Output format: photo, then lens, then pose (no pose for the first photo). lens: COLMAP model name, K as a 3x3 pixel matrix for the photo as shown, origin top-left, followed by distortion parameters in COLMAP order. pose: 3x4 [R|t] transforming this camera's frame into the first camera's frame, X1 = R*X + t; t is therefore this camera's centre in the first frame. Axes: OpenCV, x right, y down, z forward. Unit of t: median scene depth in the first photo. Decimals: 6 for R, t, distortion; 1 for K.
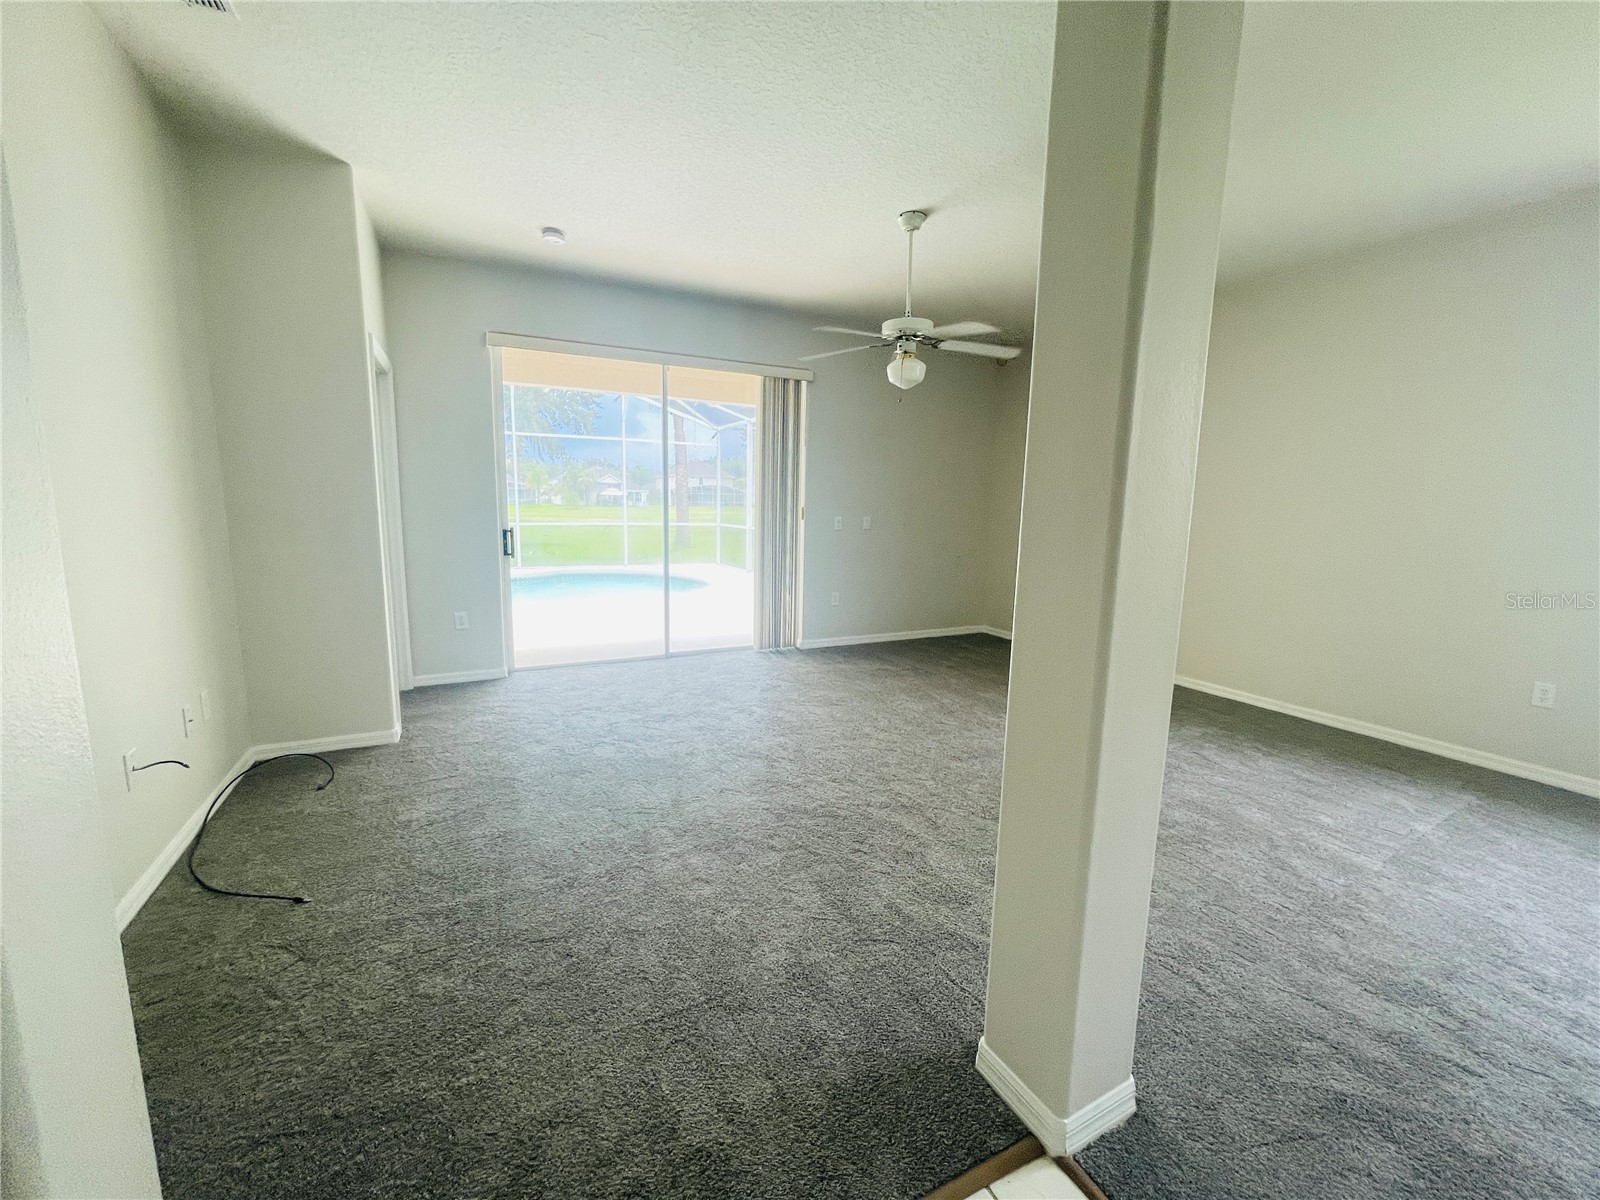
lens RADIAL K [[648.3, 0, 798.1], [0, 648.3, 607.7], [0, 0, 1]] dist [0.001203, 0.000200]
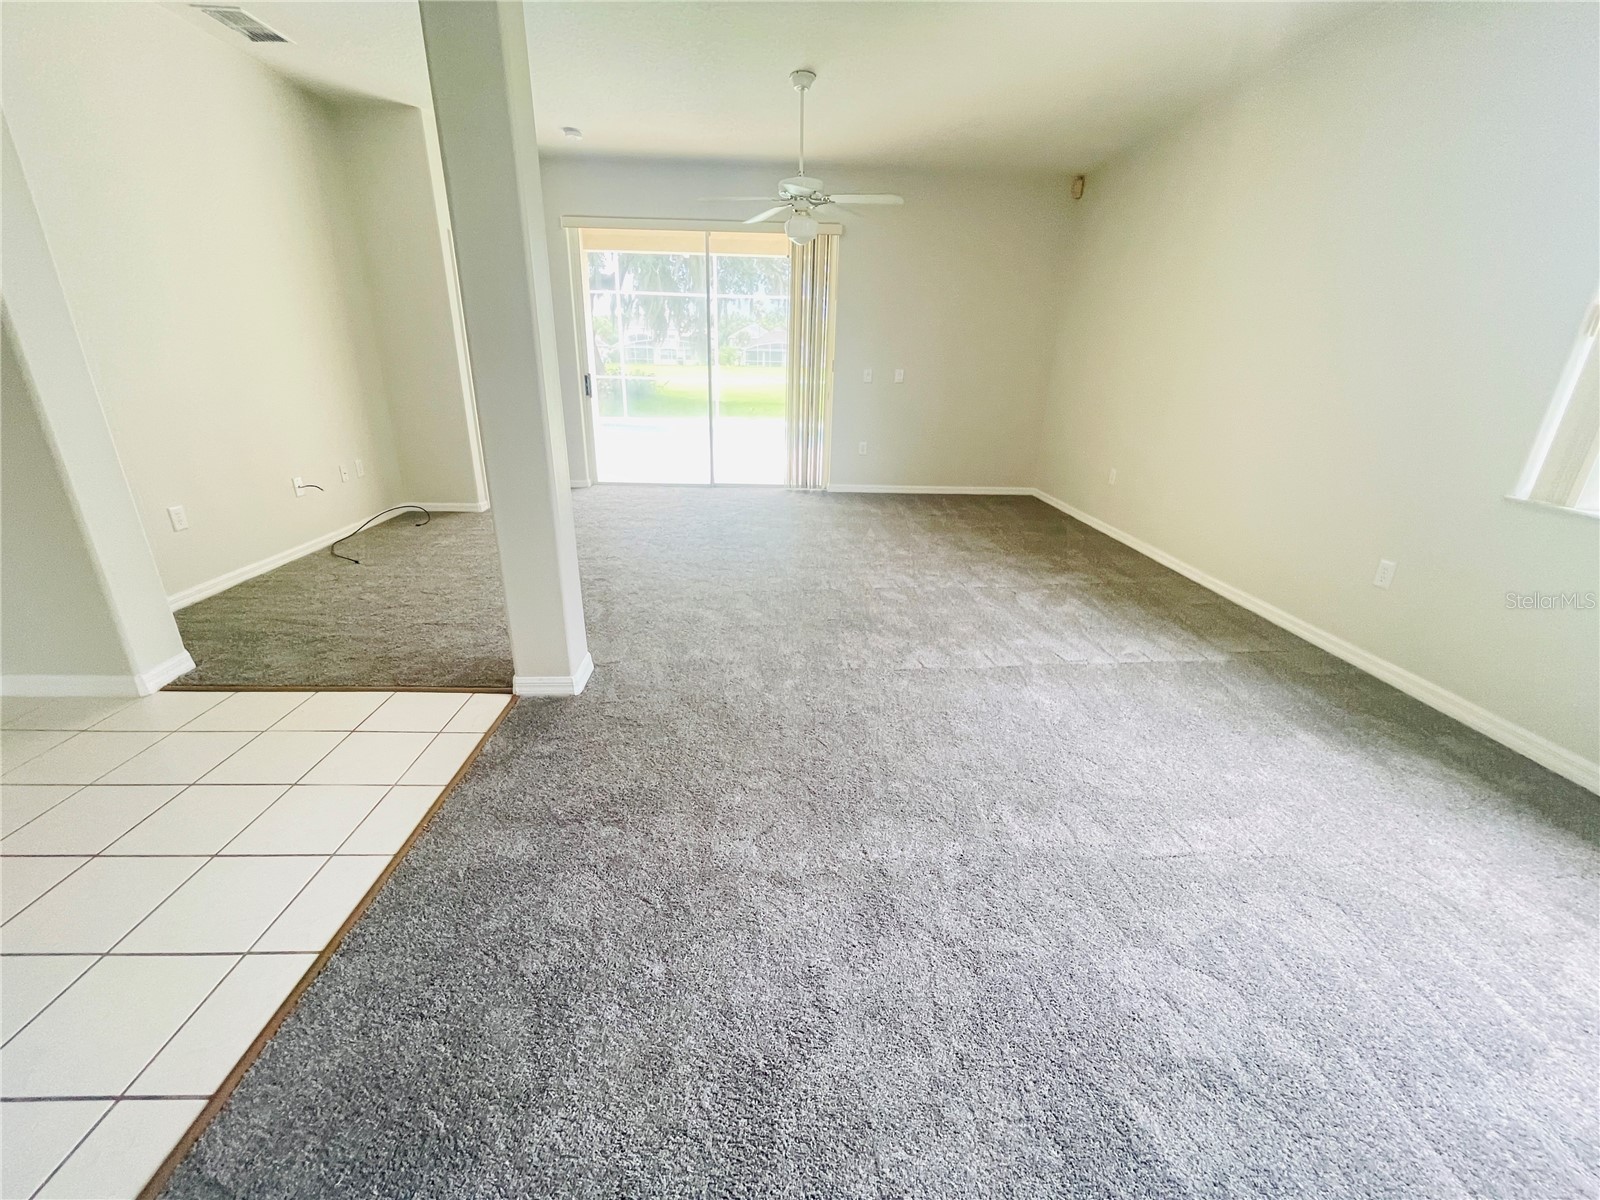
lens RADIAL K [[656.8, 0, 799.9], [0, 656.8, 606.3], [0, 0, 1]] dist [0.000573, -0.000107]
pose [[0.907389, 0.149071, -0.392967, 0.721207], [-0.072731, 0.976574, 0.202519, 0.049706], [0.413951, -0.155182, 0.896974, -0.138266]]
